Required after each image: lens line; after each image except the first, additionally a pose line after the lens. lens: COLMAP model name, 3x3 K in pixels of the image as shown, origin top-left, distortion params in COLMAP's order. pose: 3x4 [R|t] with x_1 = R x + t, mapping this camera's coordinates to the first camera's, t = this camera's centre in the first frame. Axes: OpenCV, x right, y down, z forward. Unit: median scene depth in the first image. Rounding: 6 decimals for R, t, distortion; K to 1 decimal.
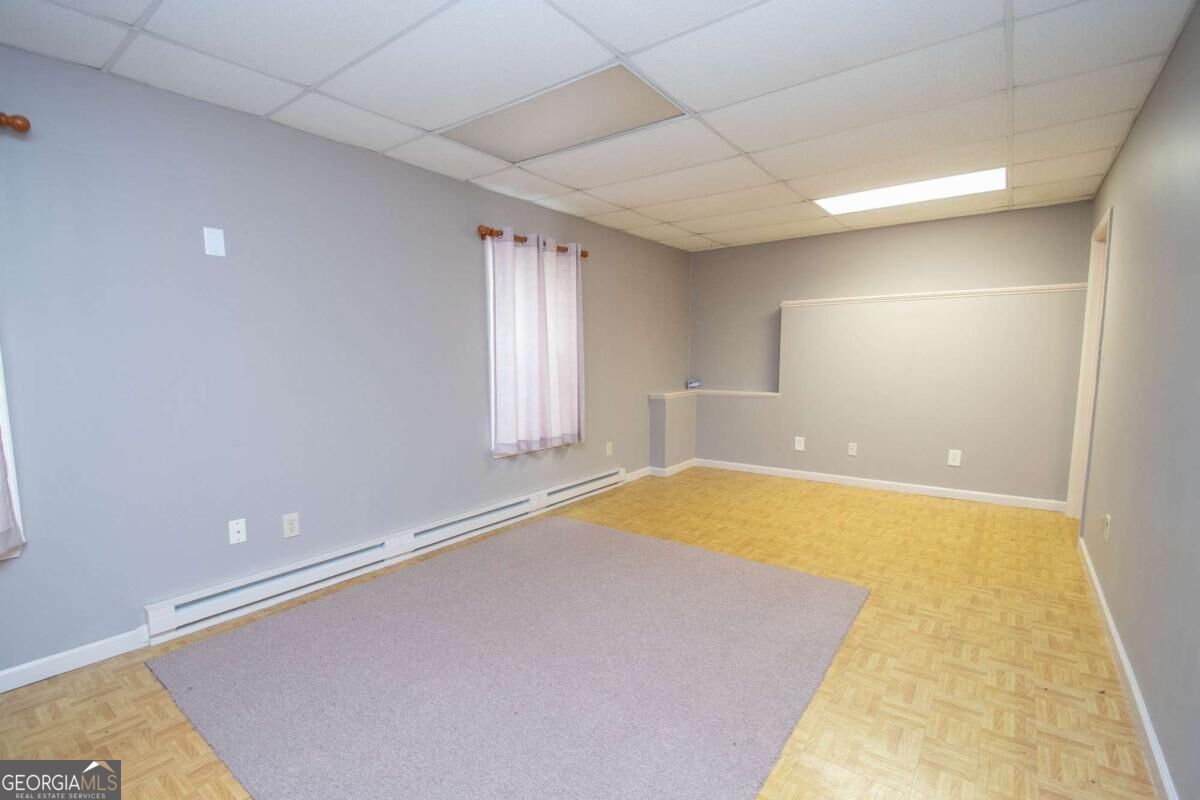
lens RADIAL K [[534.9, 0, 607.1], [0, 534.9, 405.6], [0, 0, 1]] dist [0.000852, -0.006457]
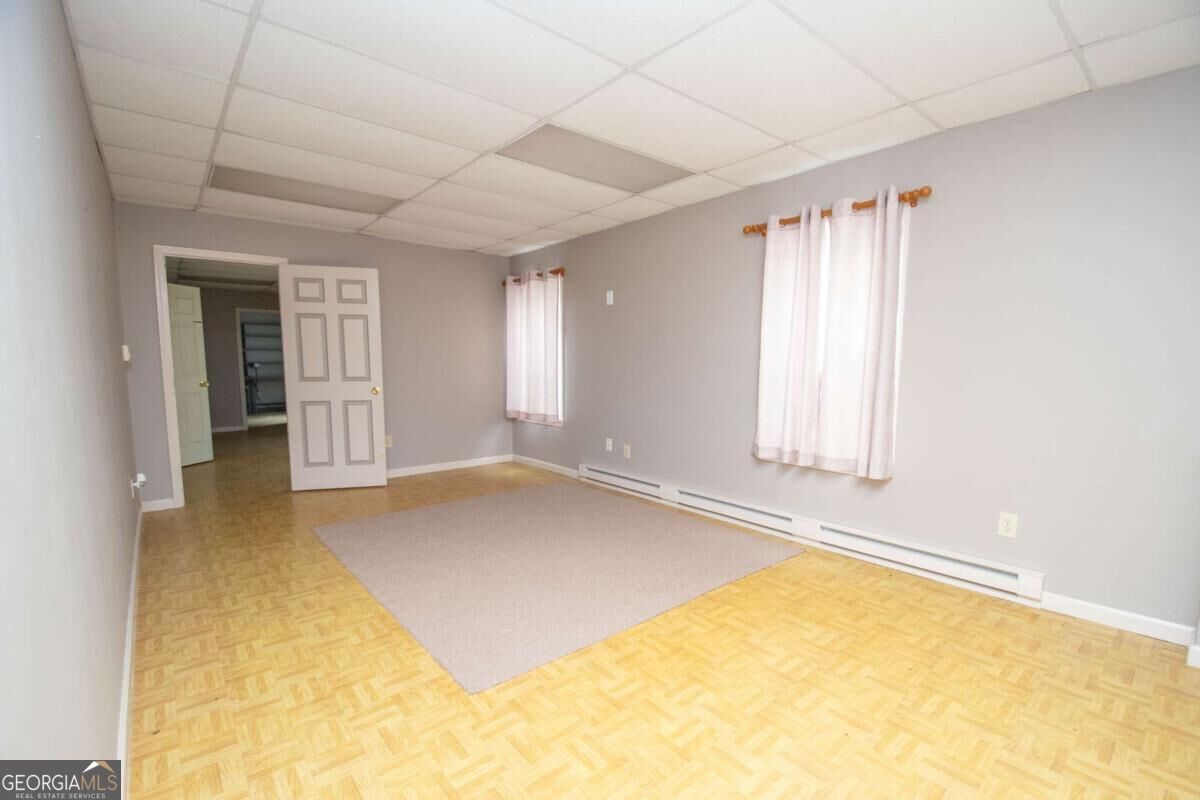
lens RADIAL K [[534.9, 0, 607.1], [0, 534.9, 401.3], [0, 0, 1]] dist [0.000852, -0.006457]
pose [[-0.218137, 0.082776, -0.972401, 0.988354], [-0.090827, 0.990350, 0.104679, -0.101953], [0.971682, 0.111155, -0.208513, 1.155866]]
